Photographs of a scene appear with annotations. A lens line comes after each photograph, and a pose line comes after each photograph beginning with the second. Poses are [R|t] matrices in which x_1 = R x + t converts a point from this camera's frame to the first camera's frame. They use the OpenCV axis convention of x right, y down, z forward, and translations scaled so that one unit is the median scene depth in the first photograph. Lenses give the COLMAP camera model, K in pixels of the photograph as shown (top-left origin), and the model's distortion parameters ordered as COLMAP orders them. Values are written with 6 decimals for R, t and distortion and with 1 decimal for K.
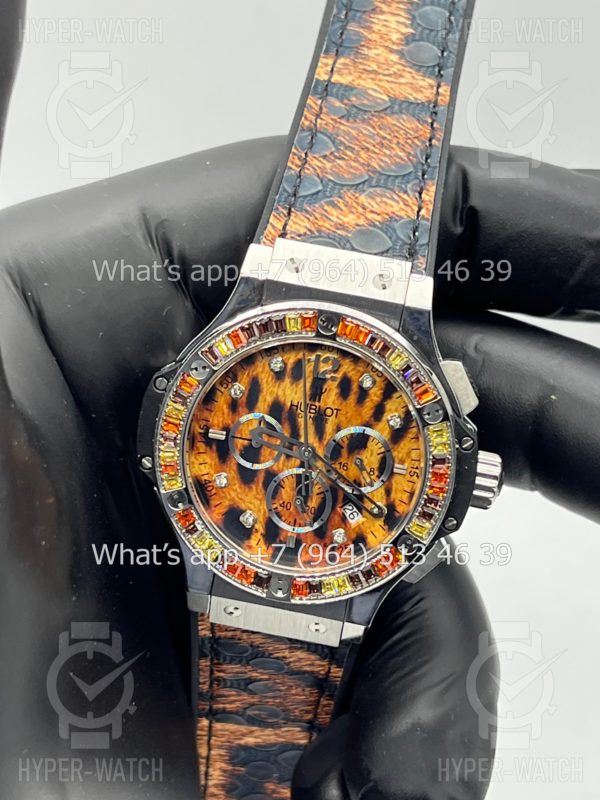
lens RADIAL K [[1853.6, 0, 300.0], [0, 1853.6, 400.0], [0, 0, 1]] dist [0.413049, -5.072109]
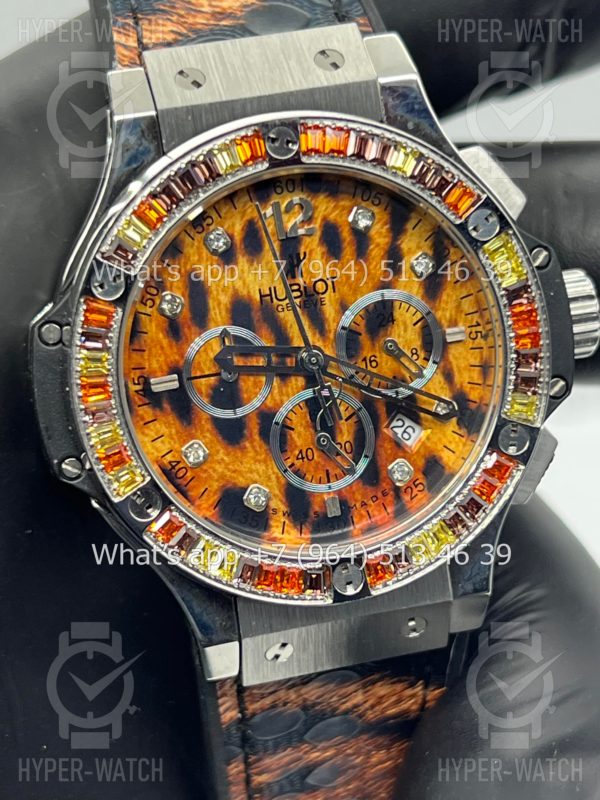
lens RADIAL K [[1903.8, 0, 300.0], [0, 1903.8, 400.0], [0, 0, 1]] dist [0.306086, -0.718448]
pose [[0.911203, -0.339851, 0.232832, -0.151682], [0.359632, 0.931899, -0.047206, 0.069150], [-0.200933, 0.126748, 0.971371, 0.379933]]
